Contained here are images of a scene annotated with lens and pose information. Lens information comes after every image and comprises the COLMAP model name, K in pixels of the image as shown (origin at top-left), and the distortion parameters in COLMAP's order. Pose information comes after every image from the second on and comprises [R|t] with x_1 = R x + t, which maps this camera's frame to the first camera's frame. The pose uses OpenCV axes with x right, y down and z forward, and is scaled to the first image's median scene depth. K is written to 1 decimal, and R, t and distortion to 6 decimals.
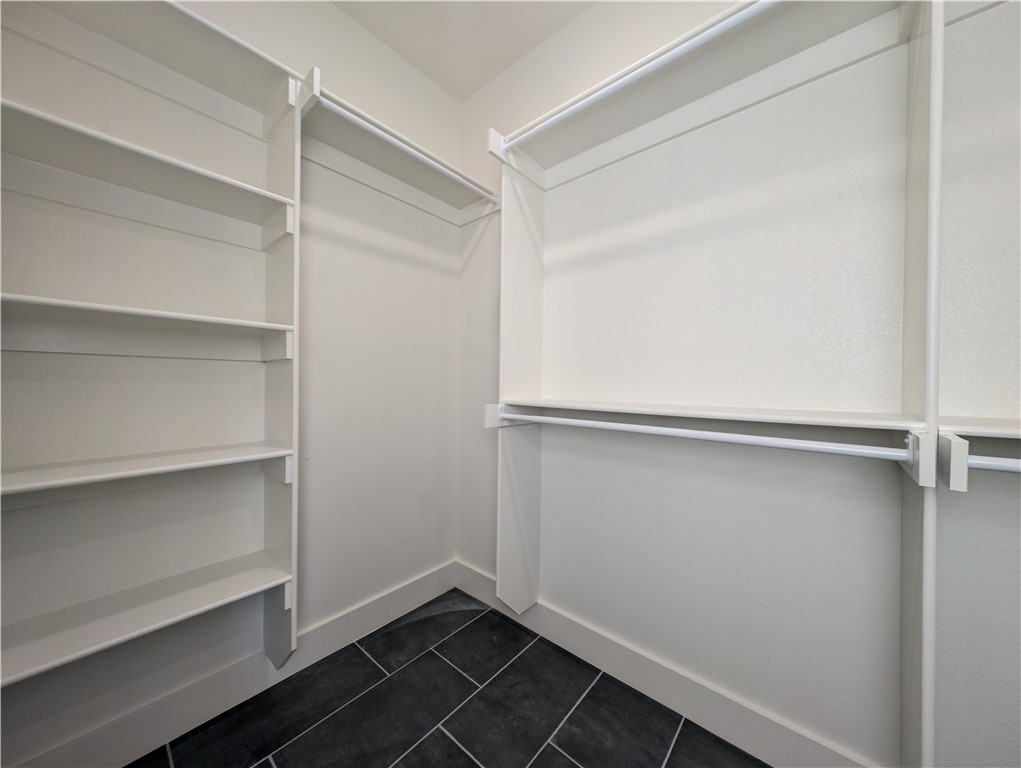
lens RADIAL K [[365.6, 0, 507.5], [0, 365.6, 383.1], [0, 0, 1]] dist [0.002612, 0.000022]
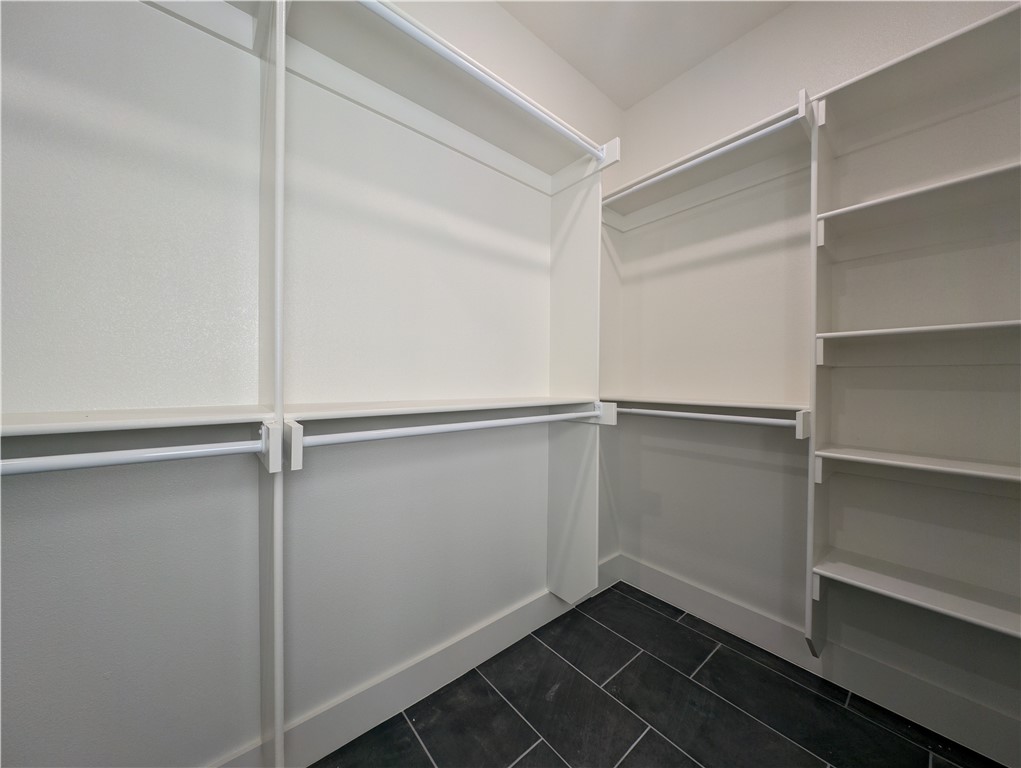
lens RADIAL K [[365.6, 0, 507.4], [0, 365.6, 381.5], [0, 0, 1]] dist [0.002612, 0.000022]
pose [[0.157754, -0.008228, 0.987444, 0.182906], [-0.002298, 0.999960, 0.008699, 0.005216], [-0.987476, -0.003641, 0.157729, 0.152568]]
